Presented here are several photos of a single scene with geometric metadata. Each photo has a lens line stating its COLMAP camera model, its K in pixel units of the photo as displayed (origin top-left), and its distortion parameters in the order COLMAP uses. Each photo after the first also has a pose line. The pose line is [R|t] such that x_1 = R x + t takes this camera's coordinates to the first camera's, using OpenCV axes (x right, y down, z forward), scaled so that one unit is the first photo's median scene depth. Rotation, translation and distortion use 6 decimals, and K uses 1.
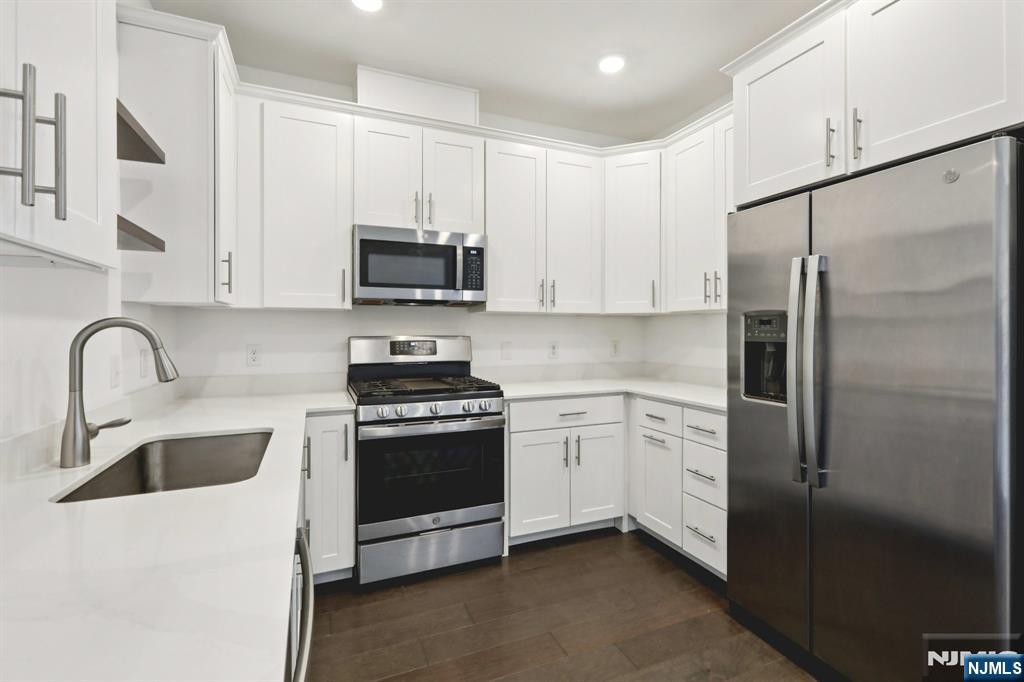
lens RADIAL K [[465.7, 0, 515.9], [0, 465.7, 330.0], [0, 0, 1]] dist [0.001484, 0.000699]
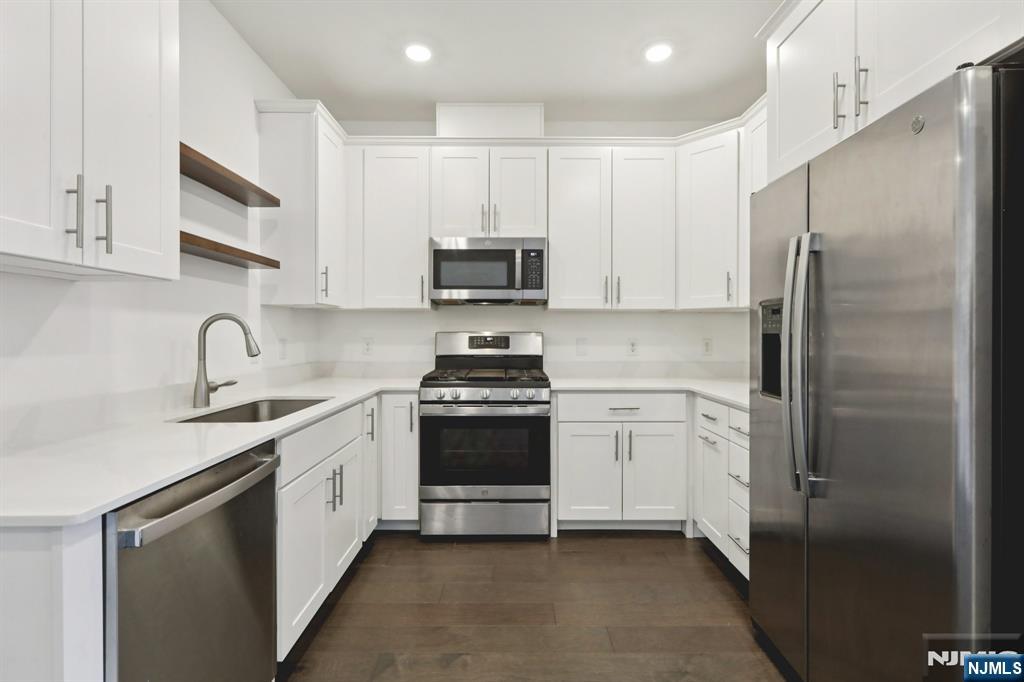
lens RADIAL K [[465.7, 0, 514.8], [0, 465.7, 334.6], [0, 0, 1]] dist [0.001484, 0.000699]
pose [[0.920926, 0.002036, -0.389731, 0.314248], [-0.001719, 0.999998, 0.001162, 0.020397], [0.389733, -0.000400, 0.920928, -0.018300]]
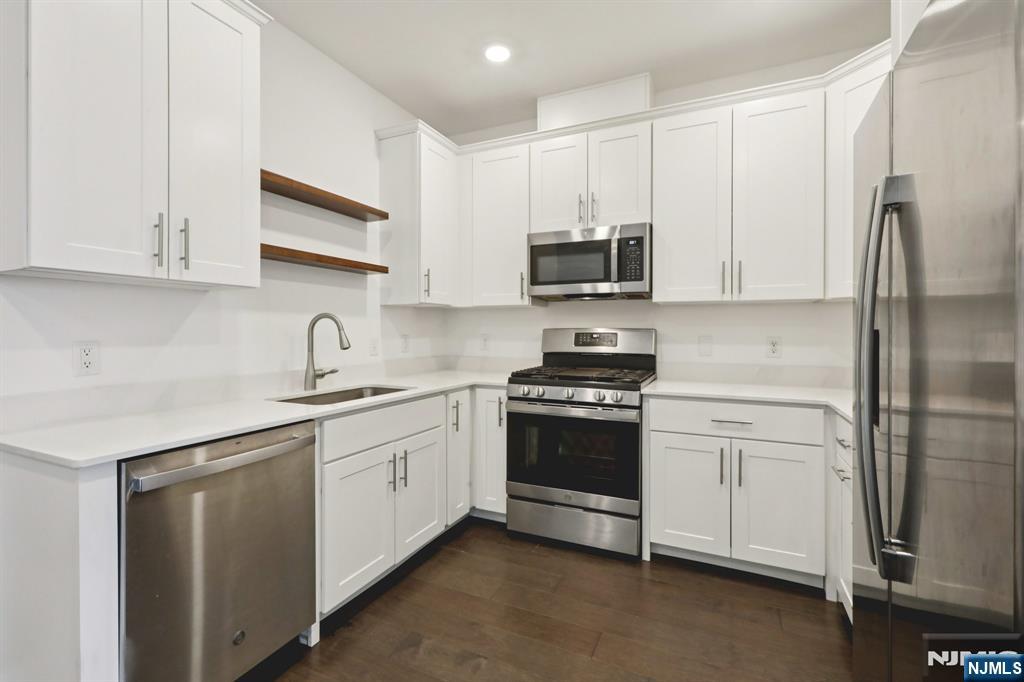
lens RADIAL K [[465.7, 0, 509.9], [0, 465.7, 330.4], [0, 0, 1]] dist [0.001484, 0.000699]
pose [[0.657671, 0.001394, -0.753304, 0.512875], [-0.002642, 0.999996, -0.000456, 0.020847], [0.753301, 0.002290, 0.657672, 0.172838]]
